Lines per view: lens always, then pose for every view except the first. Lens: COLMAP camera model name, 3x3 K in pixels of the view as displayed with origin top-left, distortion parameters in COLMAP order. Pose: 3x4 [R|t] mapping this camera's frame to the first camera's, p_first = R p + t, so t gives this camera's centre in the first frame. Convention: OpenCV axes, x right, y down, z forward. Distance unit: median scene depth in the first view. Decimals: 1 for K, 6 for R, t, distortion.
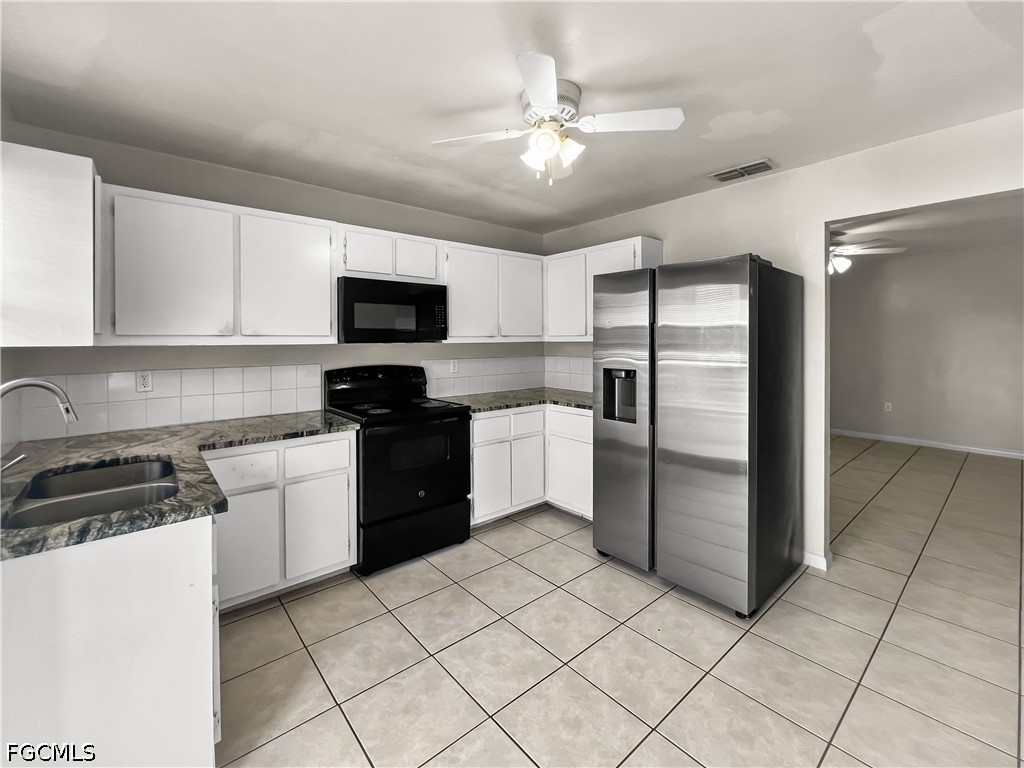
lens RADIAL K [[434.5, 0, 510.1], [0, 434.5, 344.3], [0, 0, 1]] dist [-0.002089, -0.000005]
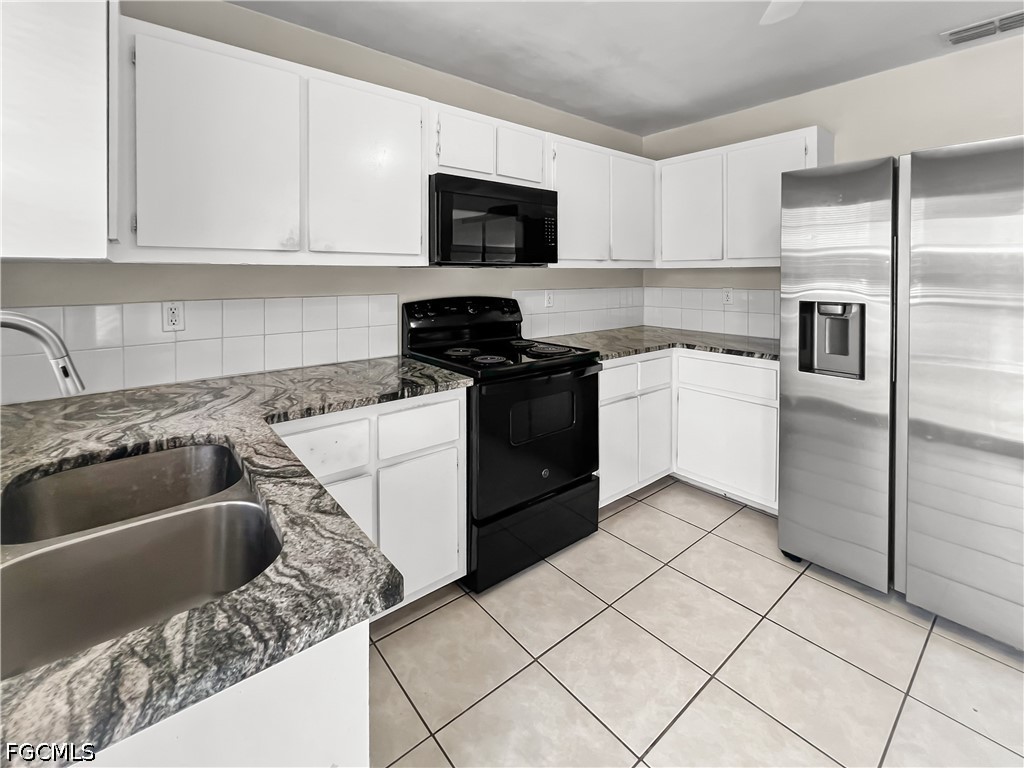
lens RADIAL K [[450.3, 0, 507.4], [0, 450.3, 280.6], [0, 0, 1]] dist [-0.001513, -0.000344]
pose [[0.999795, 0.003938, -0.019876, -0.267610], [-0.003849, 0.999982, 0.004535, 0.020753], [0.019893, -0.004458, 0.999792, 0.262875]]
